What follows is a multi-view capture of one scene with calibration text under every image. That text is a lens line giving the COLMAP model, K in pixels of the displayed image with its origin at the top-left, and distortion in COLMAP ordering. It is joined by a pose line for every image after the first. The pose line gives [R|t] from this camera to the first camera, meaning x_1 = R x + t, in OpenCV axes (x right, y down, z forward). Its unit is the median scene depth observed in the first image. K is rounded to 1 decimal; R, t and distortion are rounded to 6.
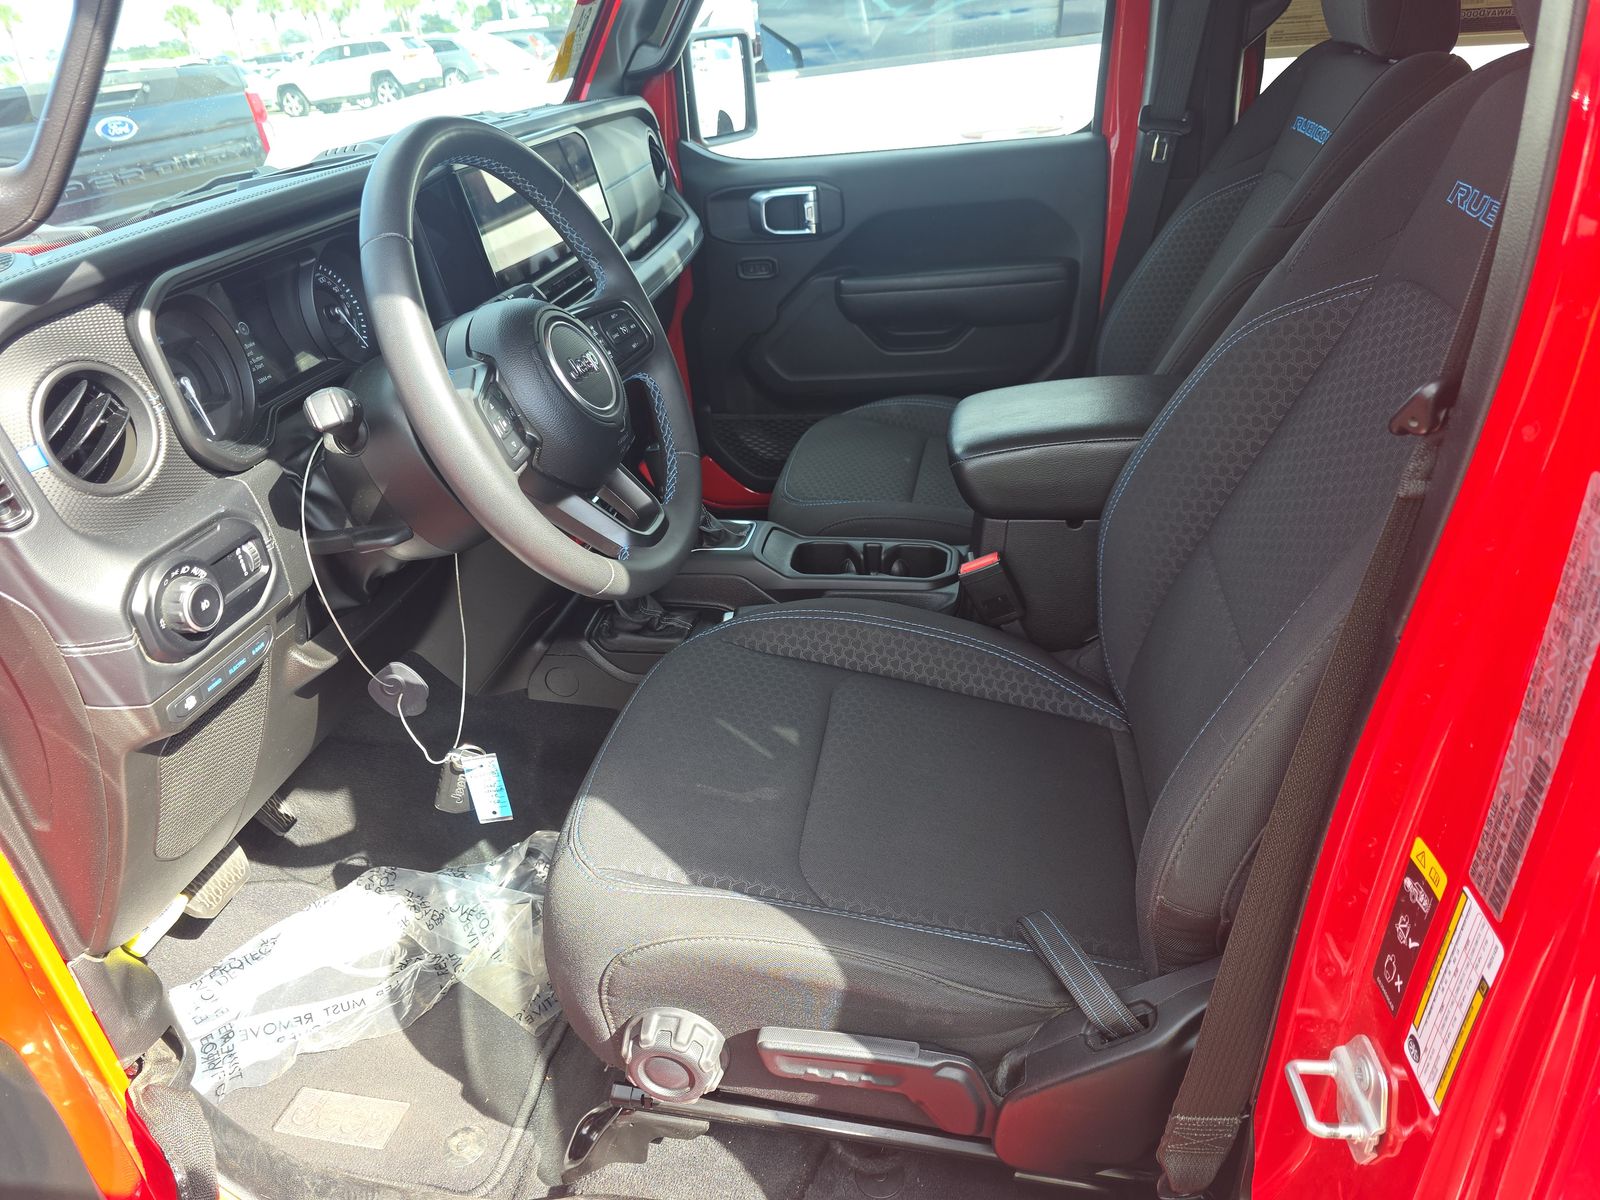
lens RADIAL K [[1123.8, 0, 800.8], [0, 1123.8, 589.2], [0, 0, 1]] dist [0.025915, -0.005597]
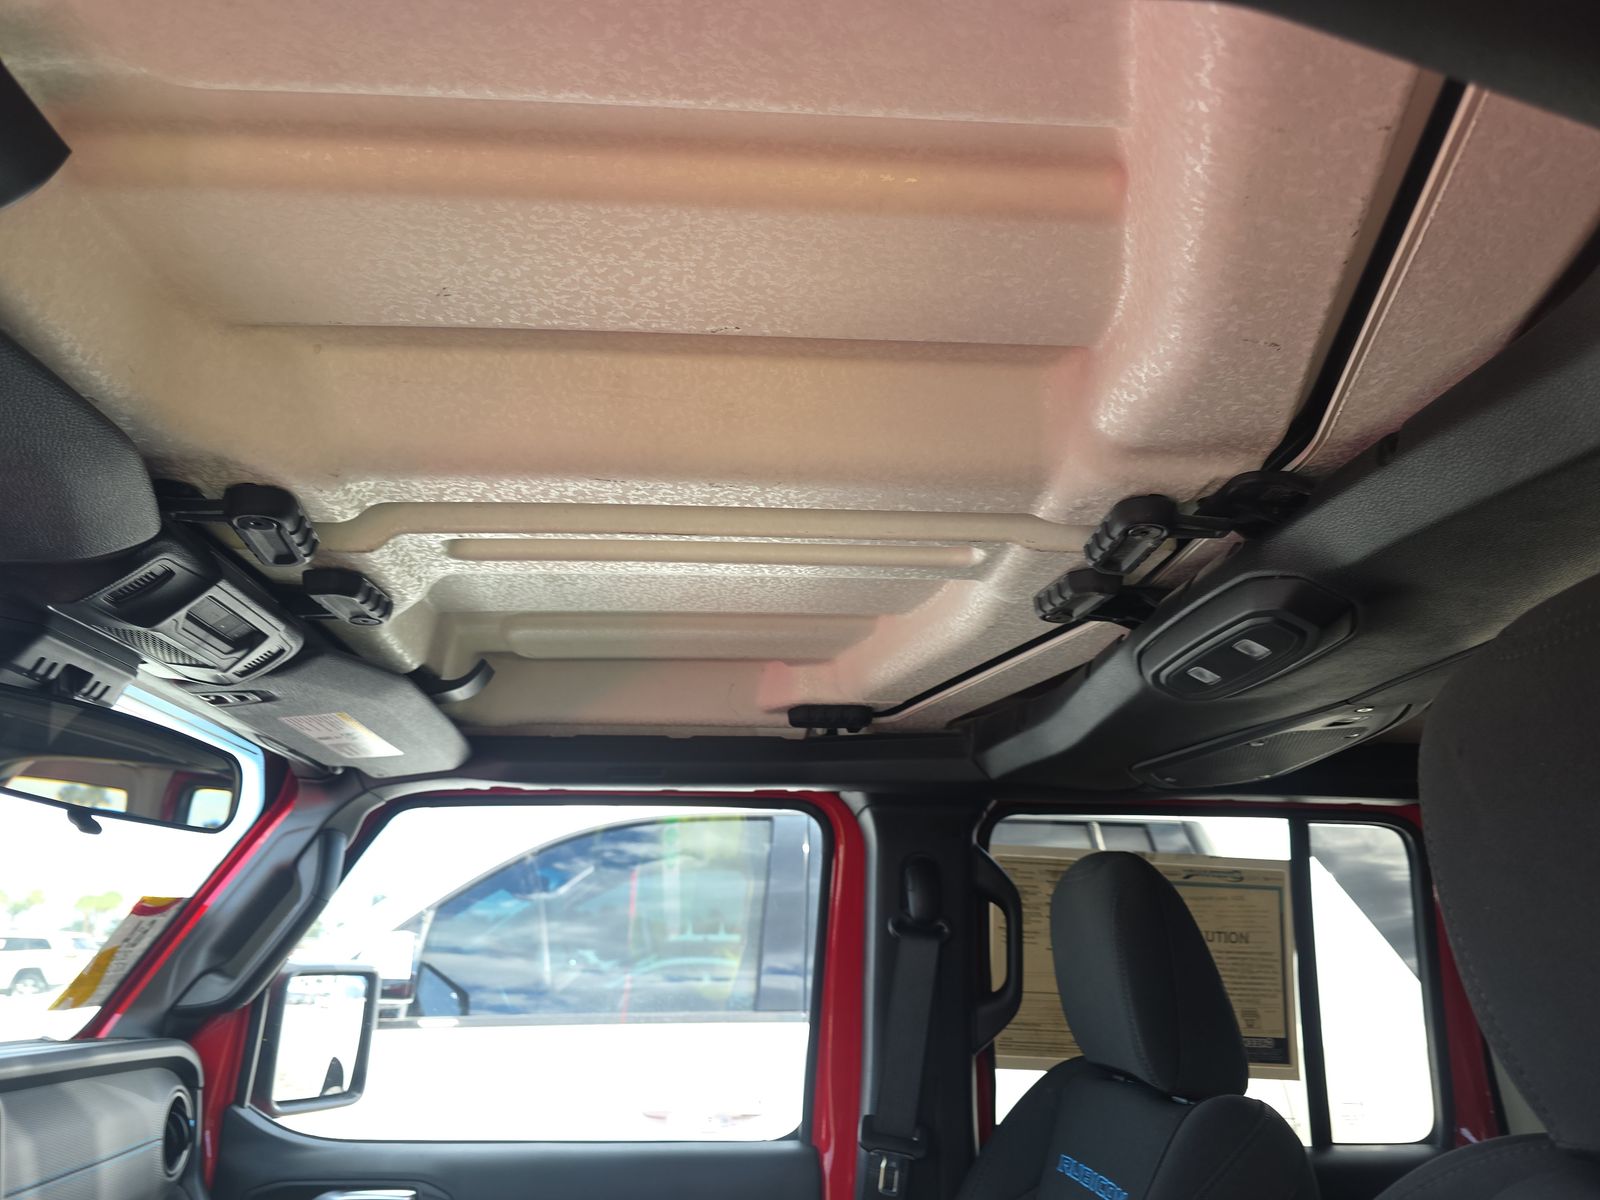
lens RADIAL K [[1061.6, 0, 799.6], [0, 1061.6, 596.0], [0, 0, 1]] dist [0.001029, -0.002457]
pose [[0.966372, 0.171305, 0.191783, 0.056932], [0.020955, 0.690860, -0.722684, -0.141409], [-0.256294, 0.702401, 0.664038, 0.265332]]
